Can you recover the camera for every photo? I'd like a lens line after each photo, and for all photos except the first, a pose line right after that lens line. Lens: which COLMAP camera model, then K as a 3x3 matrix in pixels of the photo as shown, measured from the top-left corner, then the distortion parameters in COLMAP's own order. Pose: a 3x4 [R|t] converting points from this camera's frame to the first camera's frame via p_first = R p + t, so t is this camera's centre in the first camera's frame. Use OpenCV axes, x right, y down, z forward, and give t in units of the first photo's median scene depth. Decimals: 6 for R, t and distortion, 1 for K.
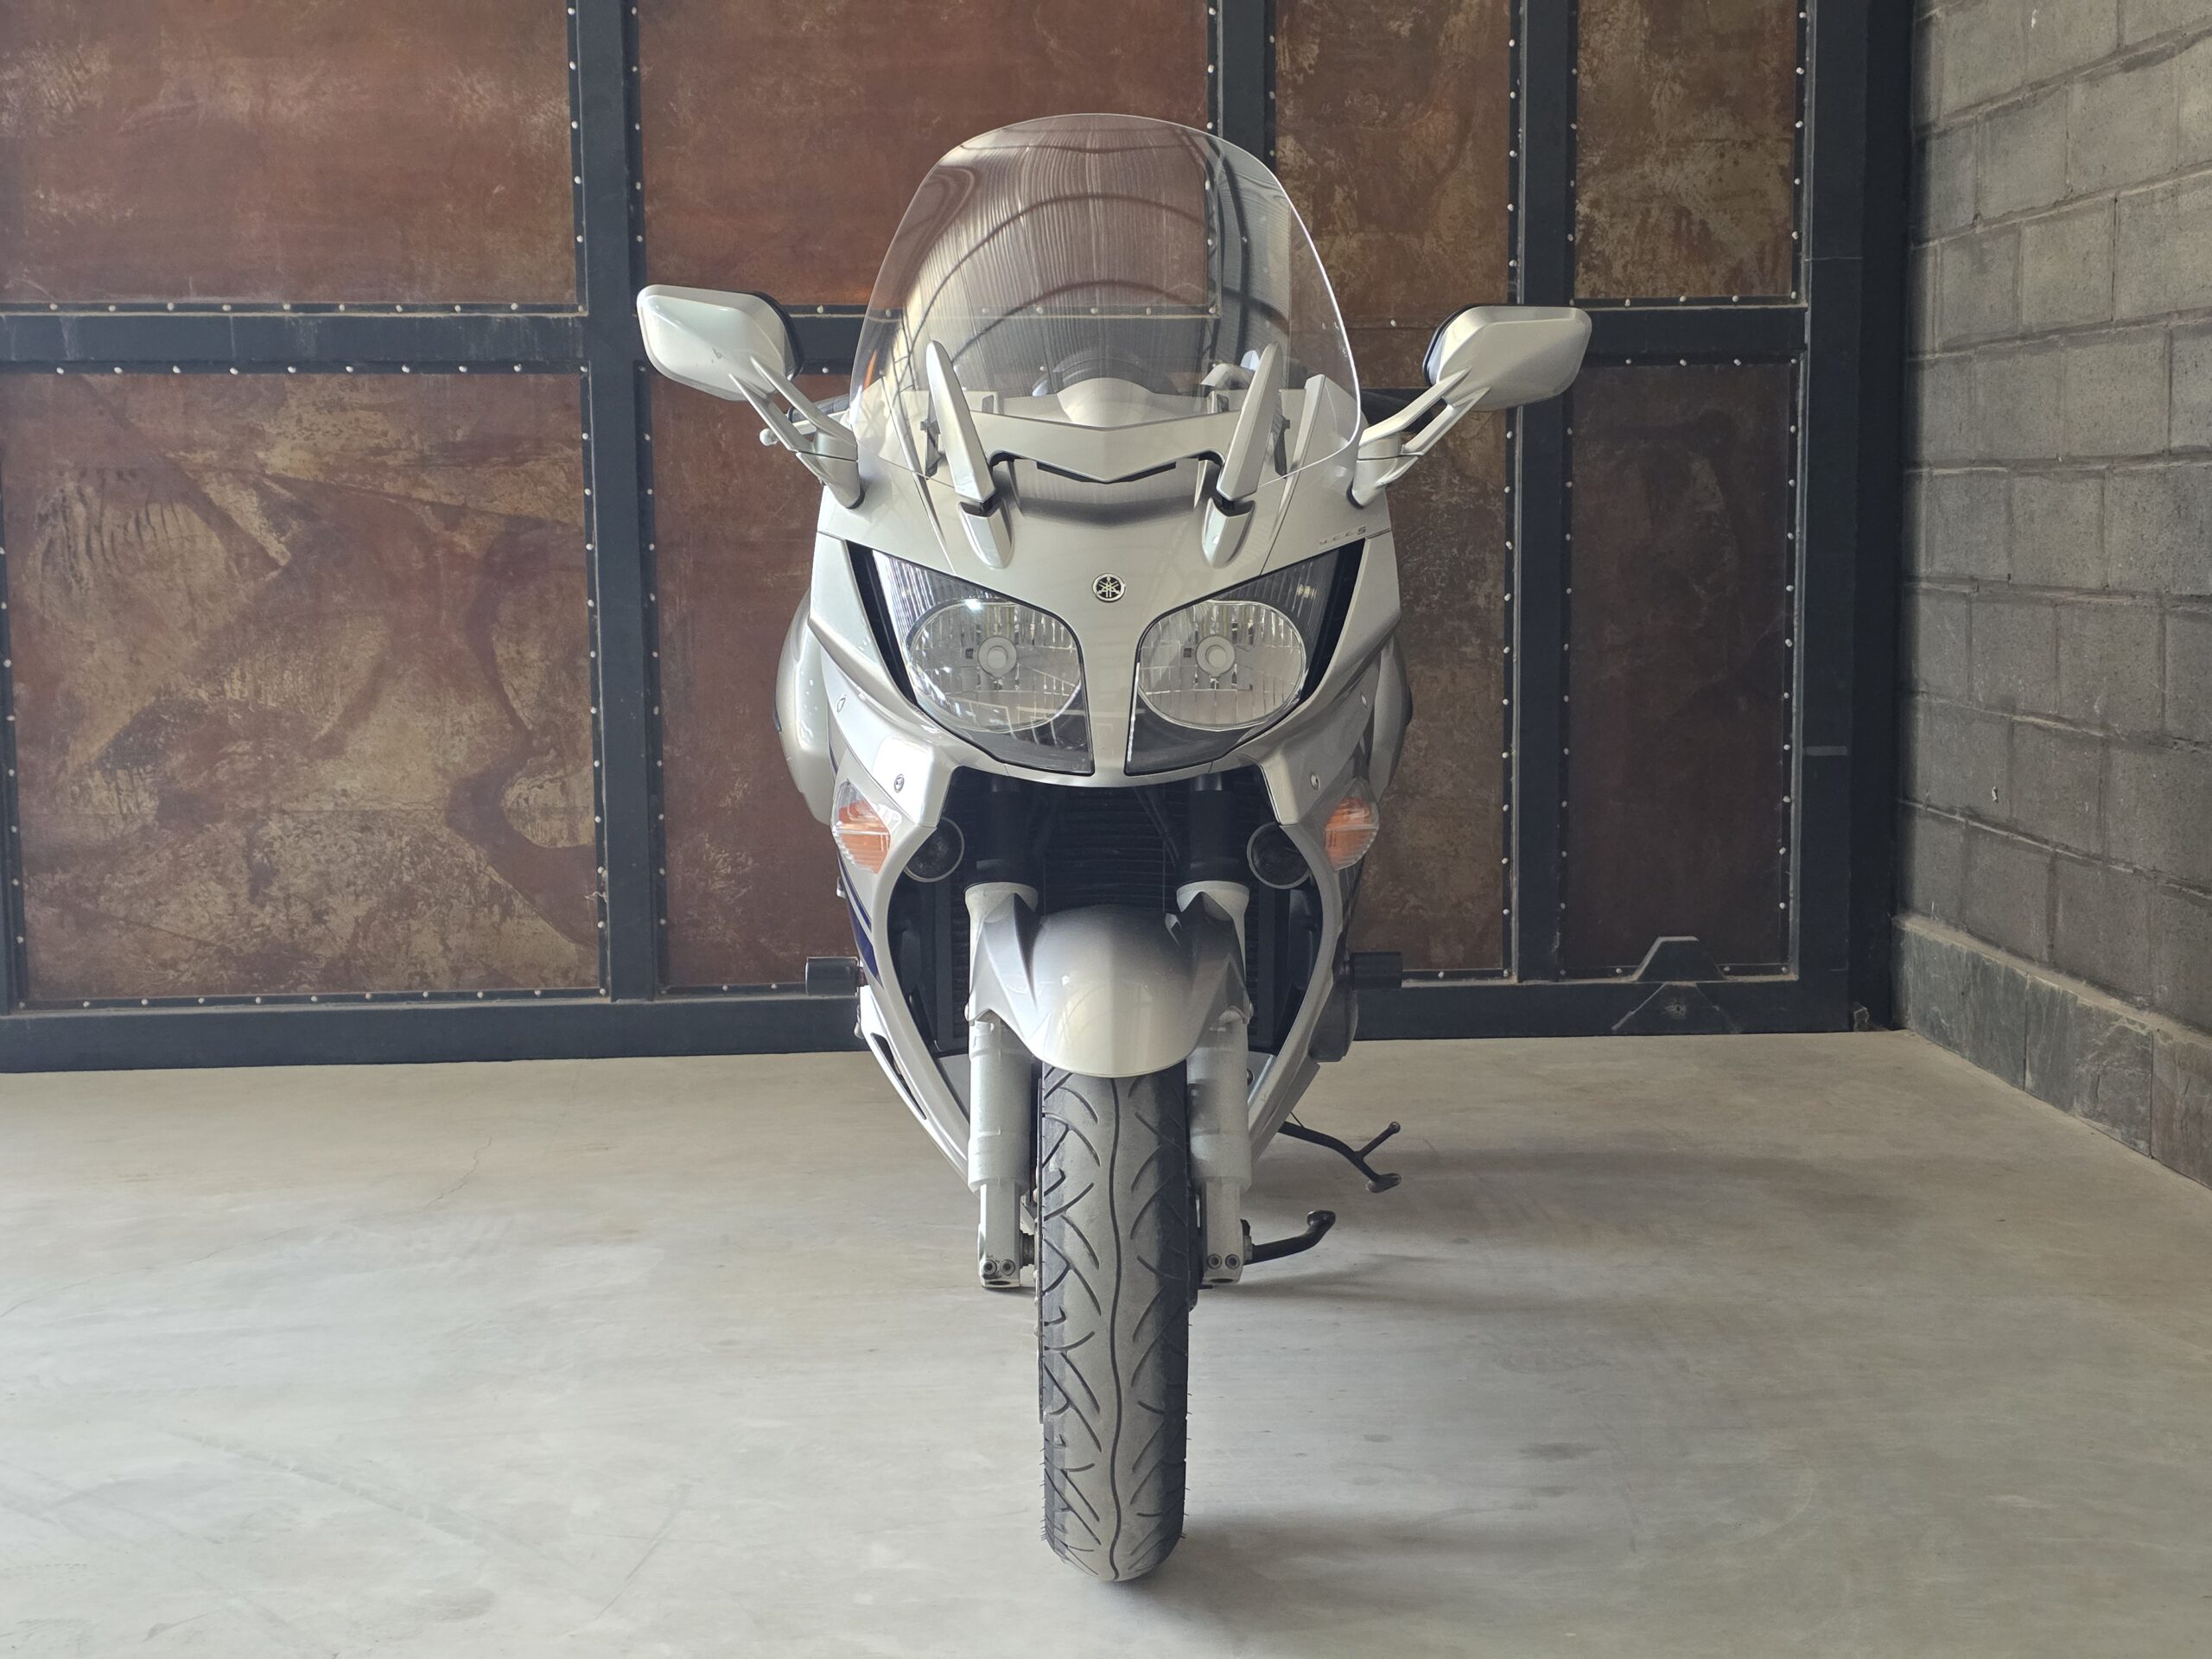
lens RADIAL K [[2948.0, 0, 1139.3], [0, 2948.0, 801.1], [0, 0, 1]] dist [0.079960, 0.000000]
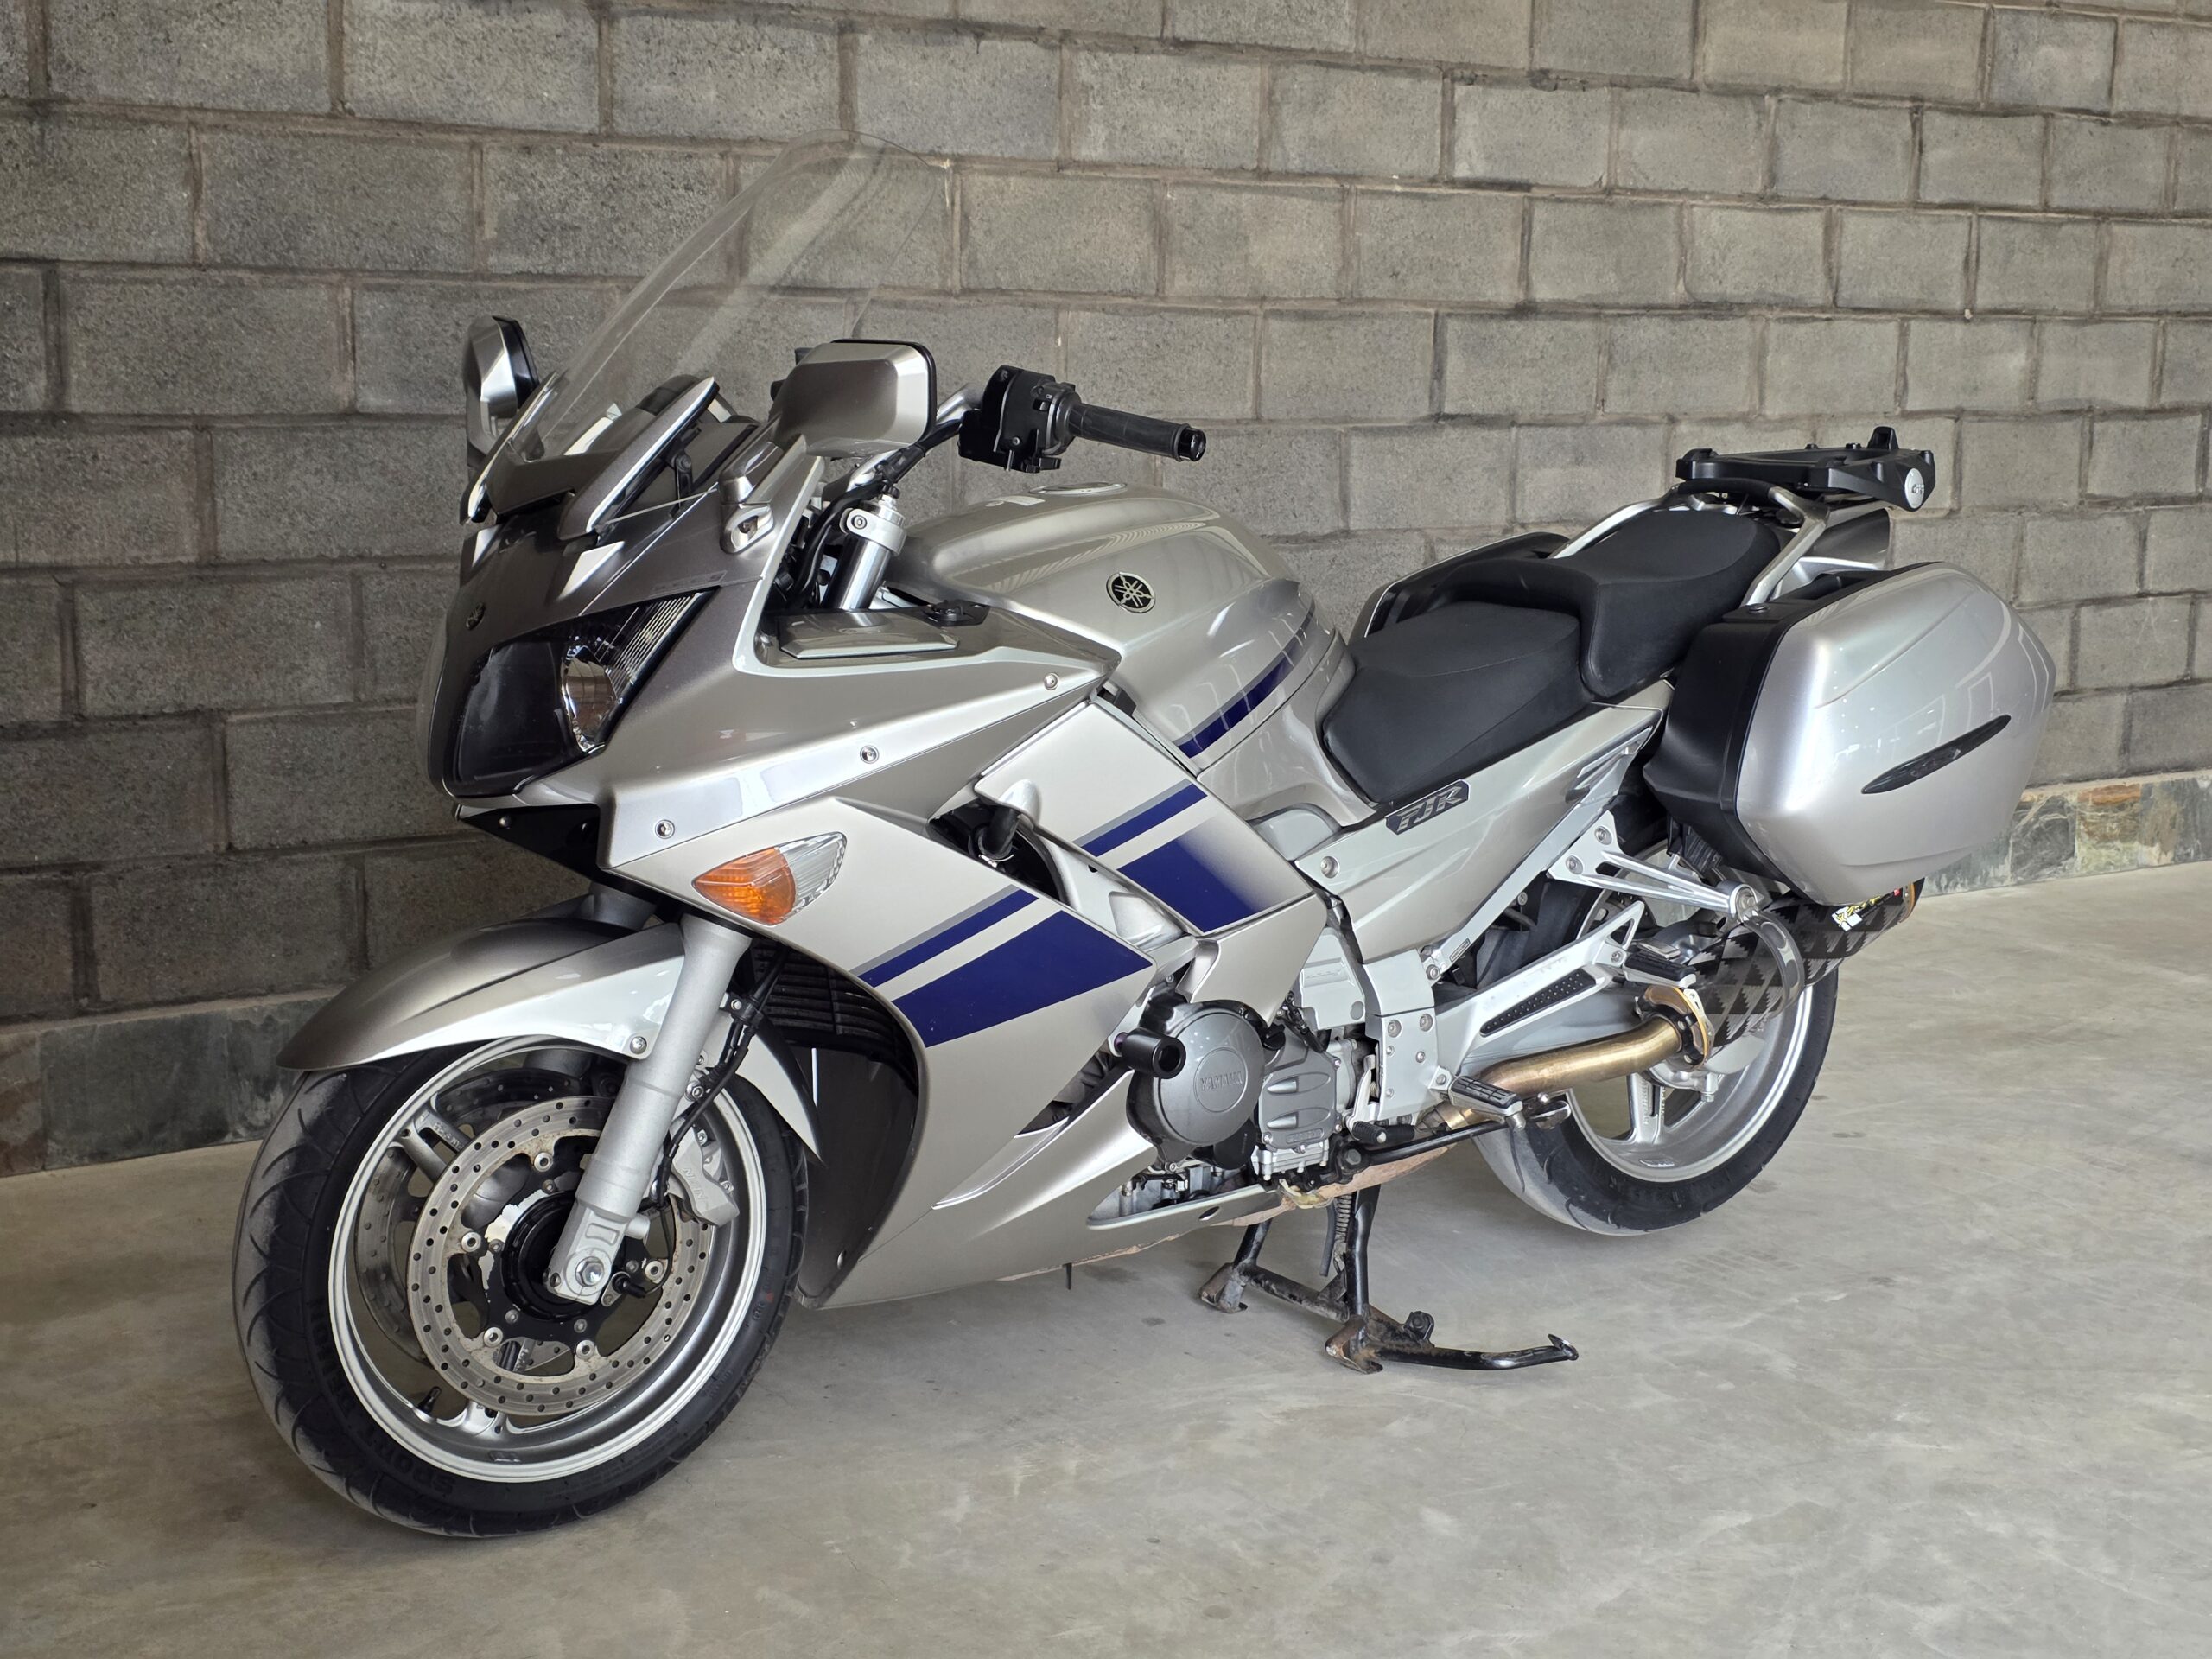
lens RADIAL K [[2948.0, 0, 1133.0], [0, 2948.0, 840.7], [0, 0, 1]] dist [0.079960, 0.000000]
pose [[-0.501787, -0.147697, 0.852288, -0.509129], [0.073018, 0.974565, 0.211876, -0.123591], [-0.861904, 0.168549, -0.478240, 0.899024]]
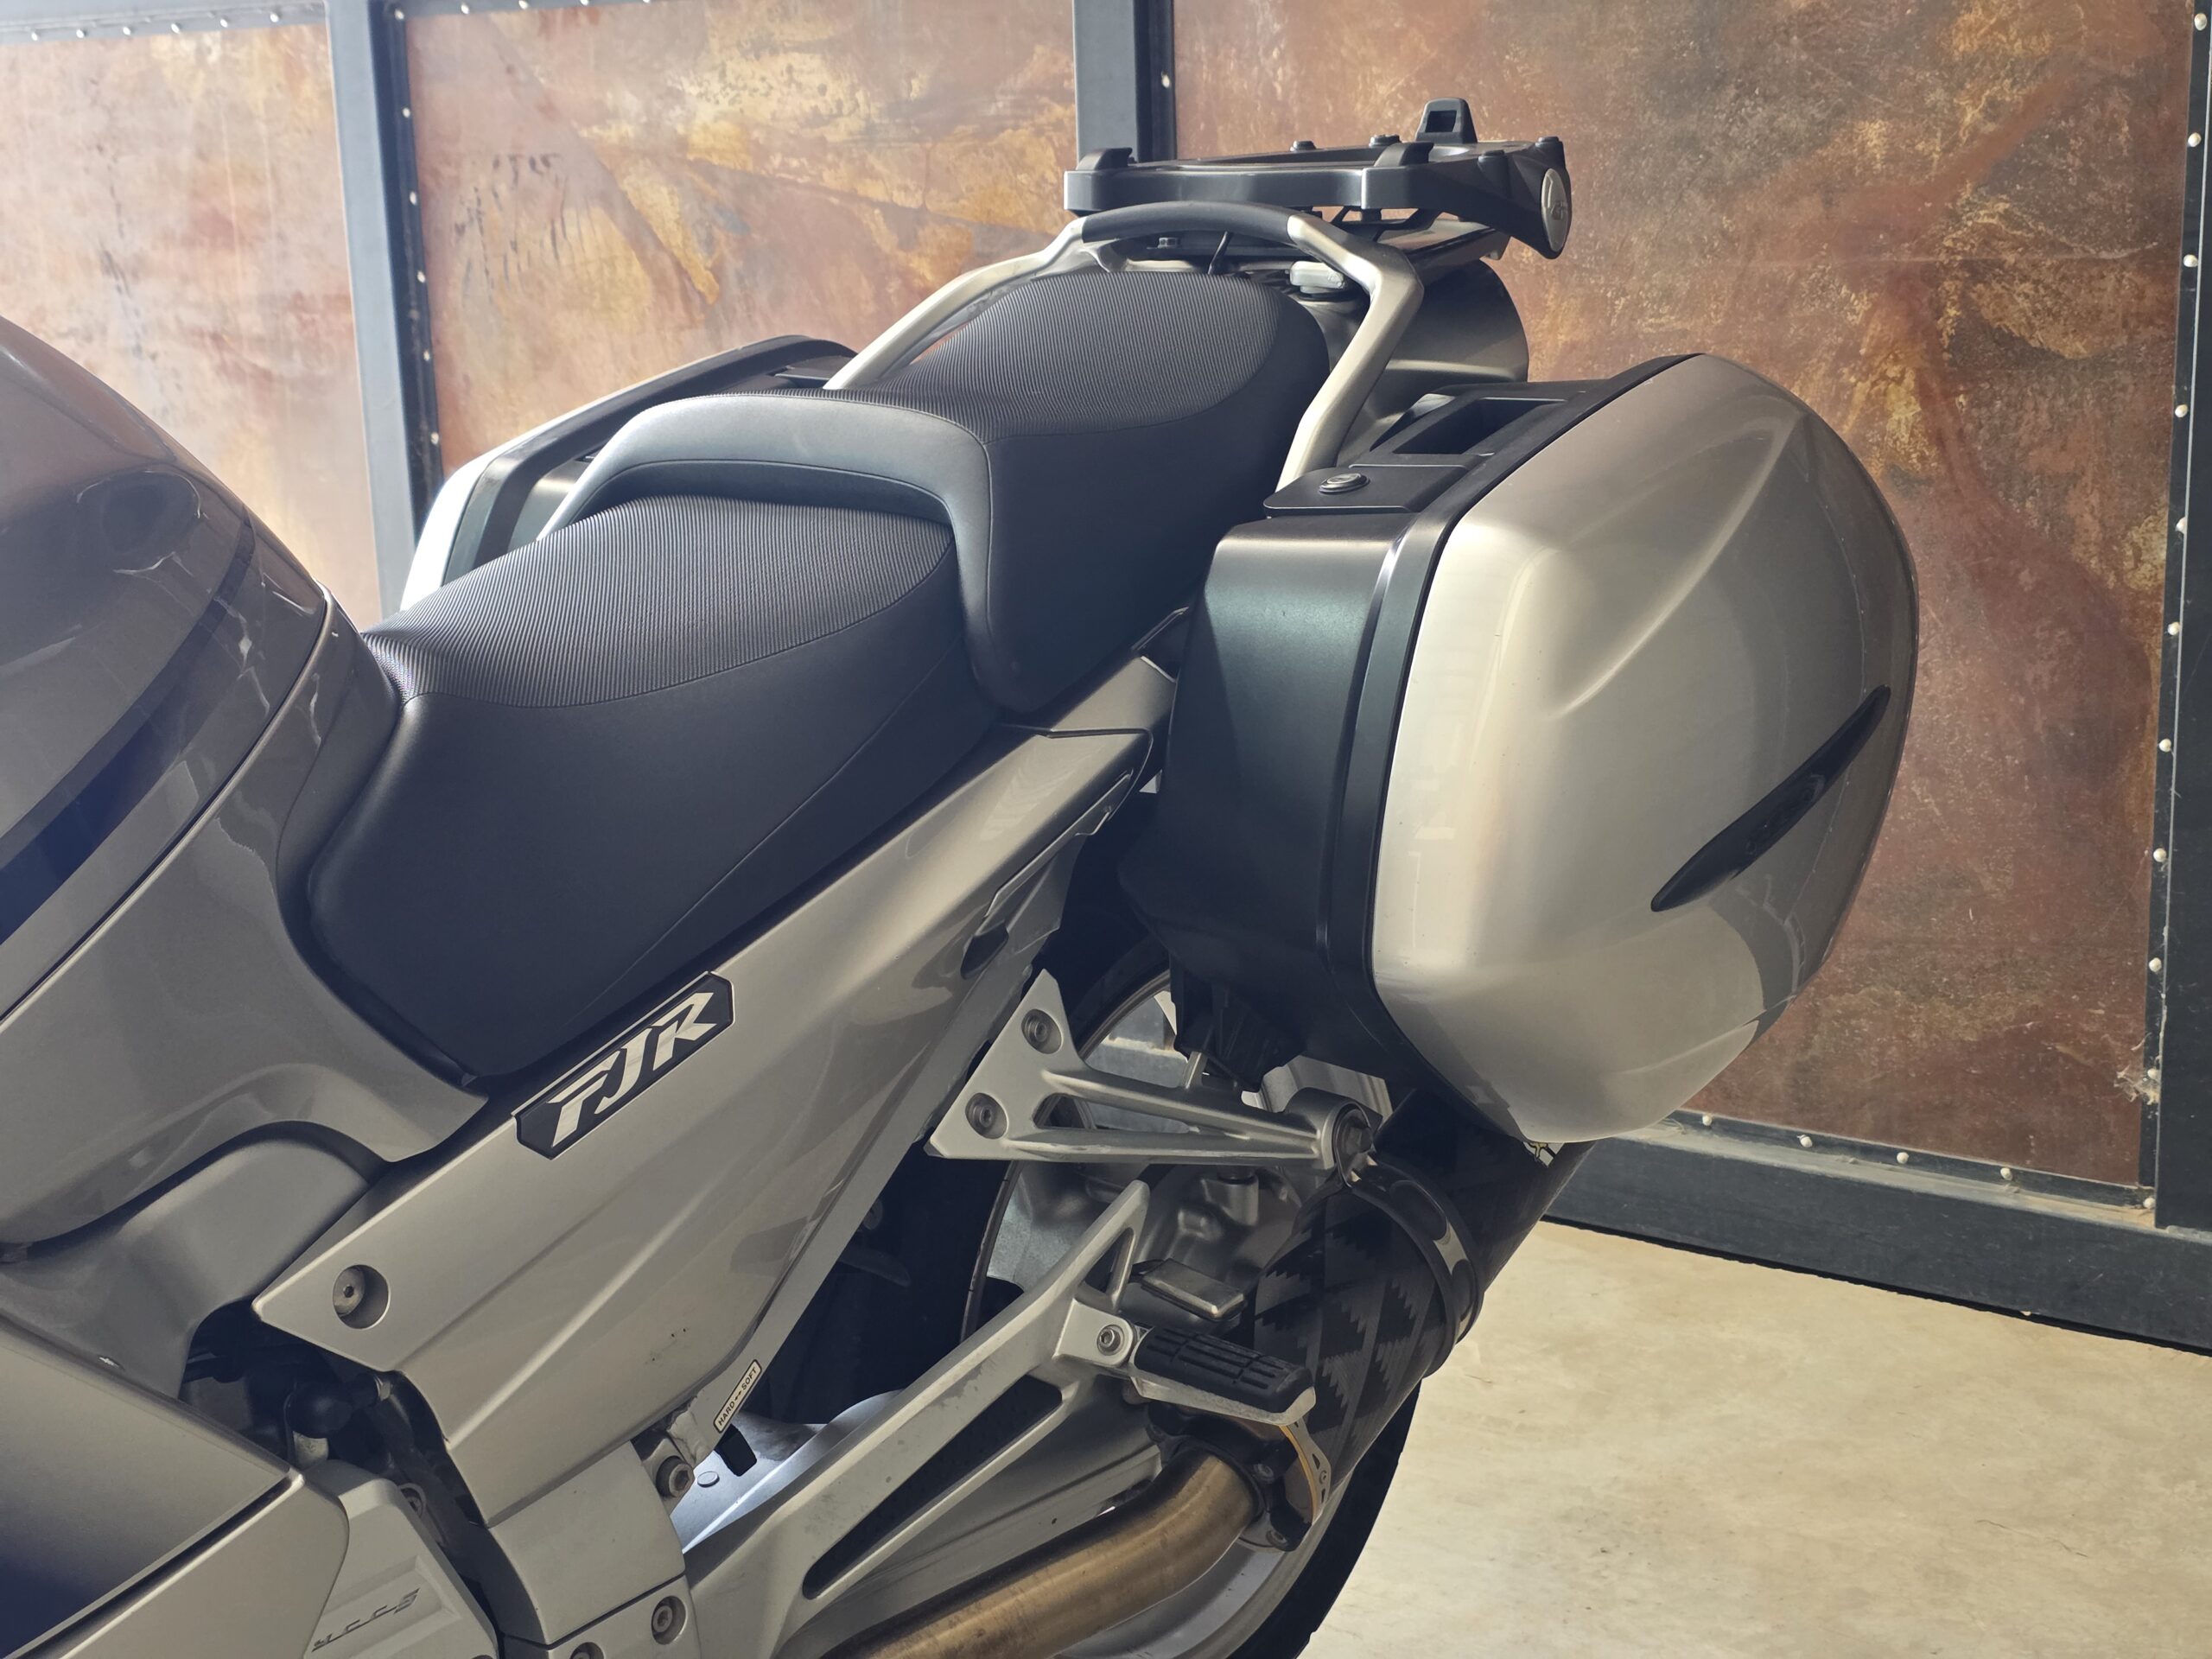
lens RADIAL K [[2948.0, 0, 1140.1], [0, 2948.0, 805.3], [0, 0, 1]] dist [0.079960, 0.000000]
pose [[0.778673, 0.120028, -0.615842, 0.194721], [-0.040816, 0.989143, 0.141177, -0.066227], [0.626101, -0.084794, 0.775118, 0.549586]]
